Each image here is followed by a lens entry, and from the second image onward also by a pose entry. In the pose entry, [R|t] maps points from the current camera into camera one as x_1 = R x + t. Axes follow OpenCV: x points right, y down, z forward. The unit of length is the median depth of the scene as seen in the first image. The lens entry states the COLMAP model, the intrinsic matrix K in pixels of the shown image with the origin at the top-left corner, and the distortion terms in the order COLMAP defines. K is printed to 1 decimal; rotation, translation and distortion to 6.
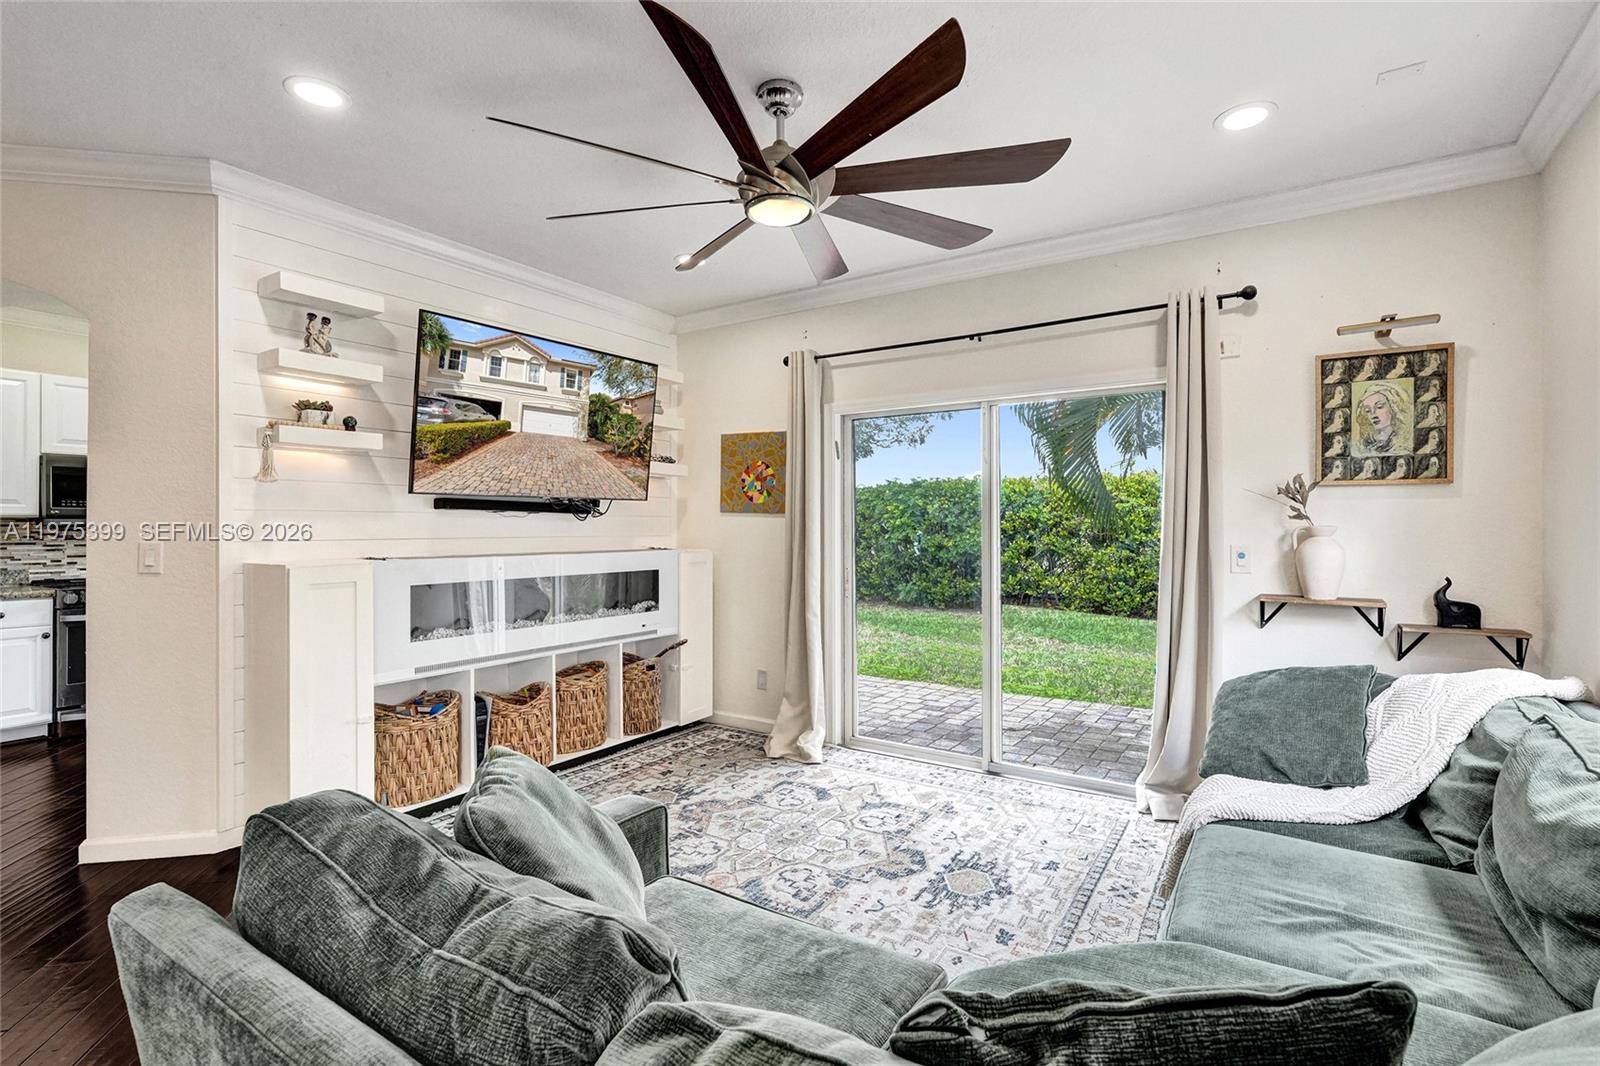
lens RADIAL K [[743.2, 0, 795.3], [0, 743.2, 532.8], [0, 0, 1]] dist [-0.000309, -0.000025]
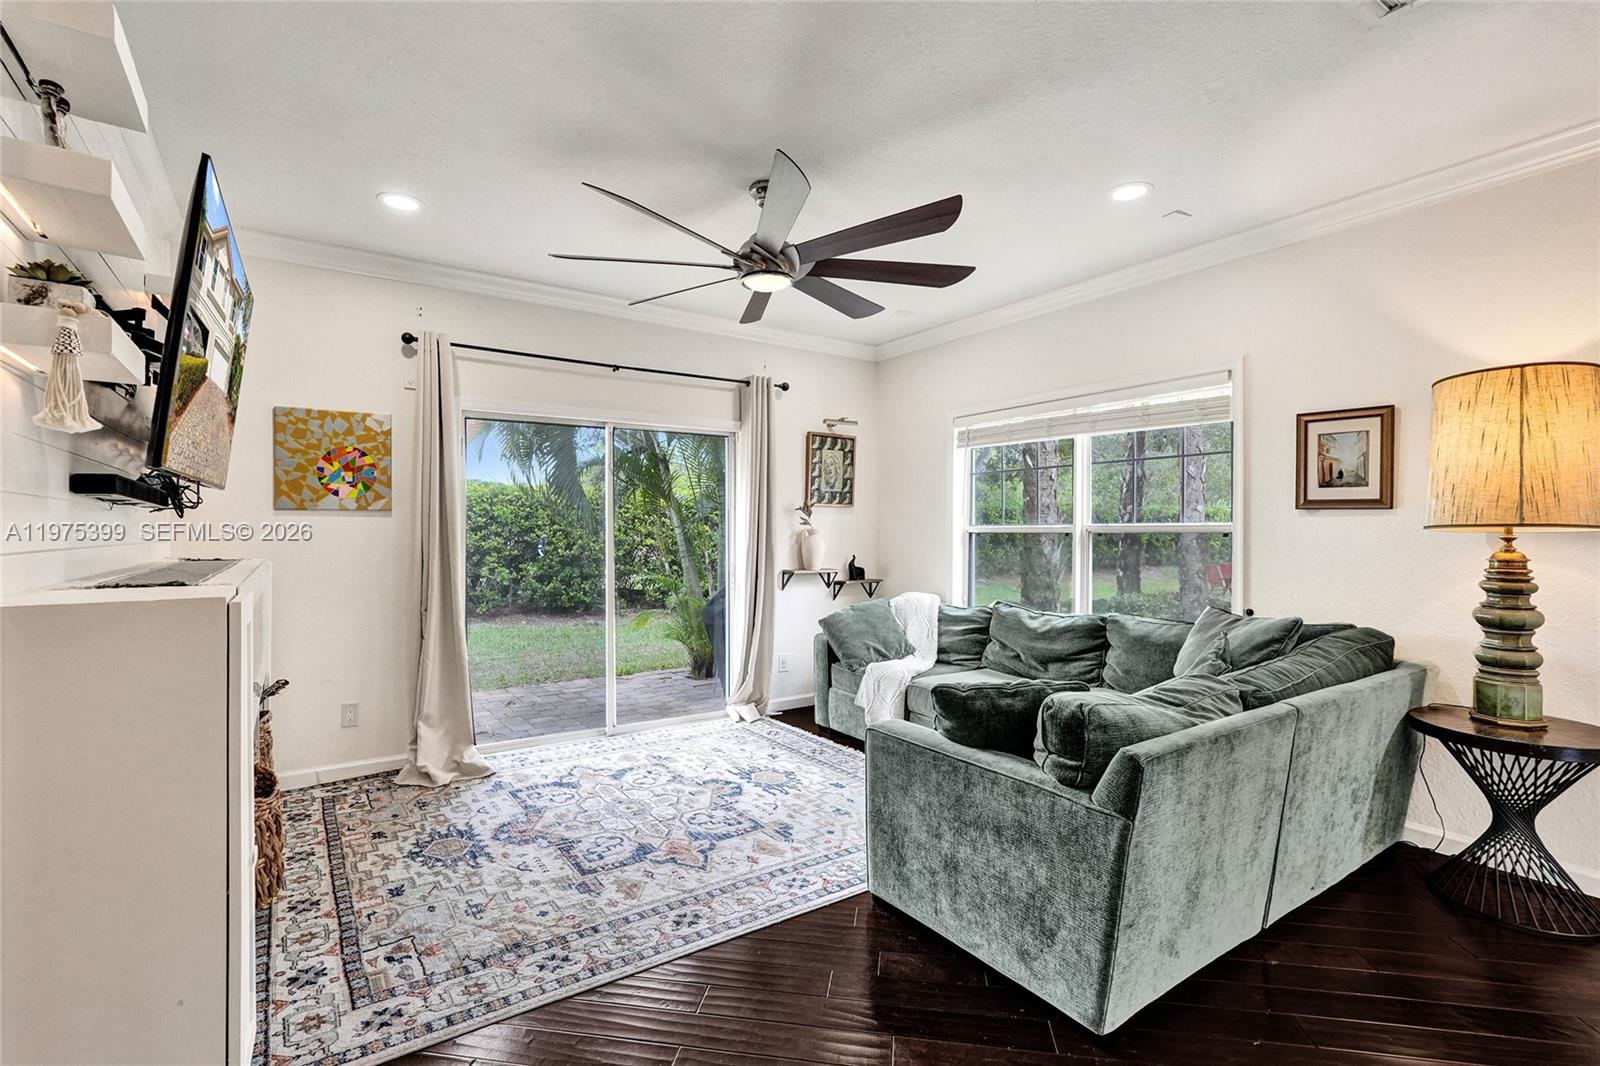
lens RADIAL K [[743.2, 0, 795.3], [0, 743.2, 532.8], [0, 0, 1]] dist [-0.000309, -0.000025]
pose [[0.387210, -0.004587, 0.921980, -0.789880], [0.002464, 0.999989, 0.003940, -0.005250], [-0.921988, 0.000746, 0.387217, 0.296407]]
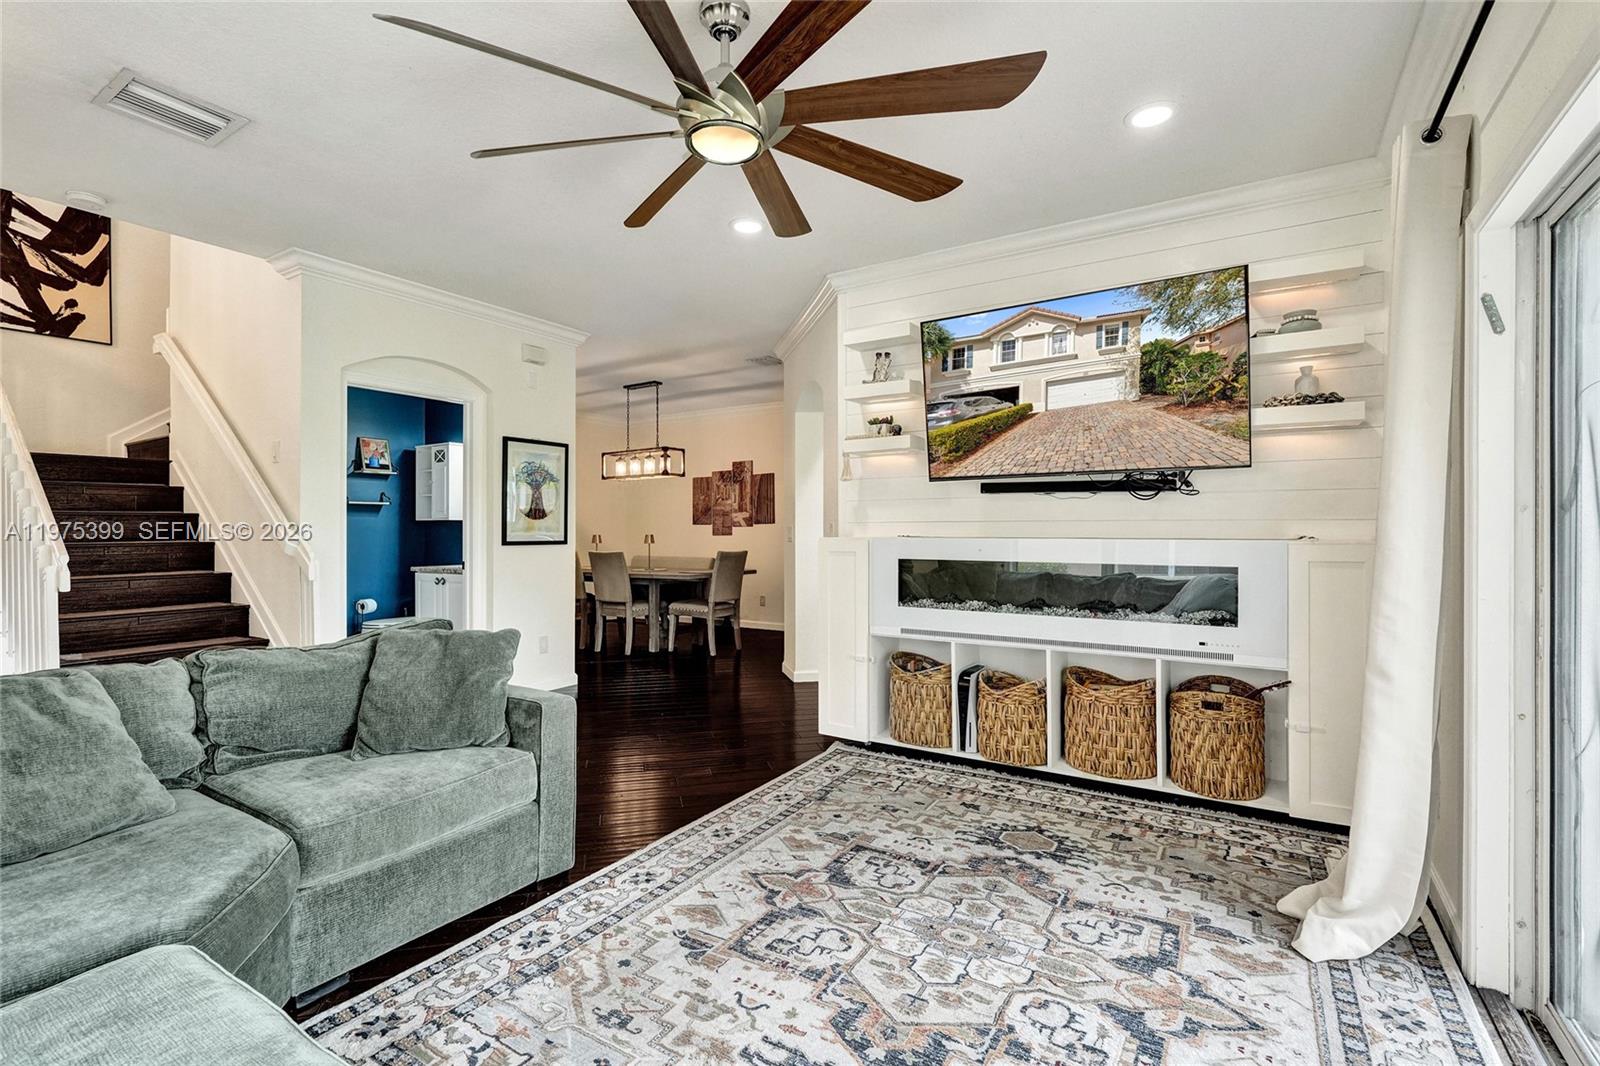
lens RADIAL K [[724.2, 0, 807.3], [0, 724.2, 526.3], [0, 0, 1]] dist [0.000207, 0.000107]
pose [[0.021826, -0.009428, -0.999717, 0.581836], [-0.002631, 0.999952, -0.009488, 0.023006], [0.999758, 0.002837, 0.021800, 0.721544]]
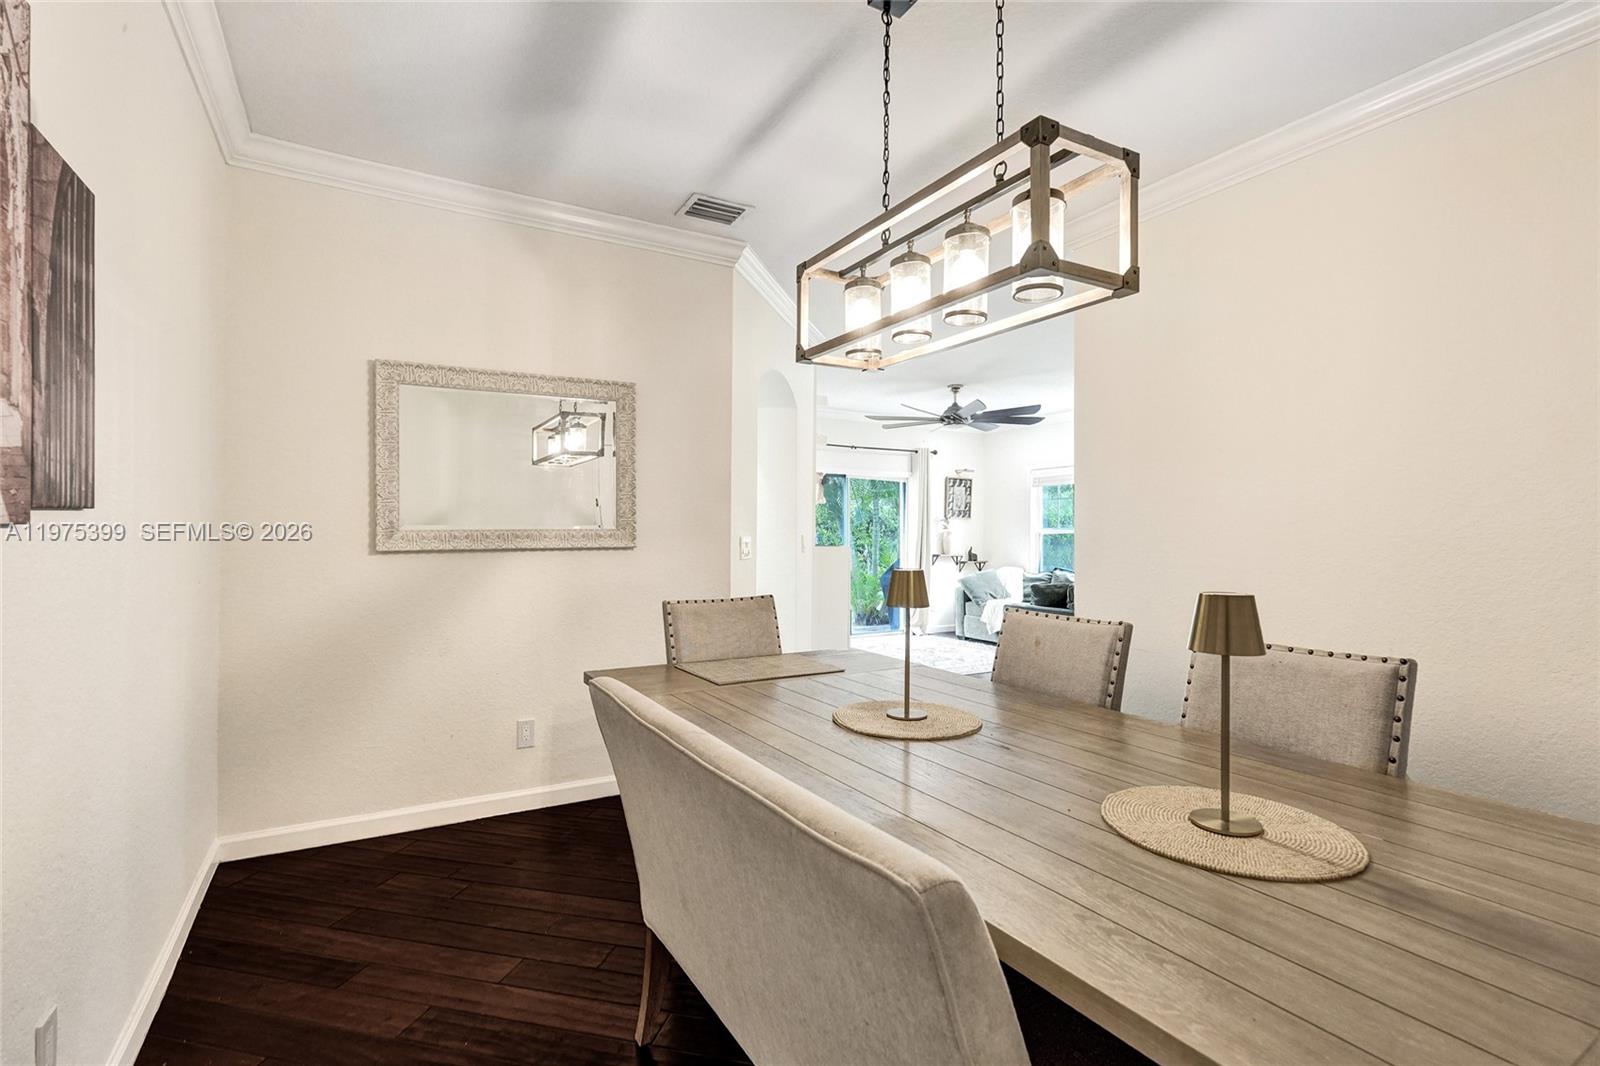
lens RADIAL K [[743.2, 0, 795.3], [0, 743.2, 532.8], [0, 0, 1]] dist [-0.000309, -0.000025]
pose [[0.454949, -0.000131, 0.890518, -2.010234], [0.001587, 0.999999, -0.000663, -0.001604], [-0.890516, 0.001715, 0.454948, 0.124932]]
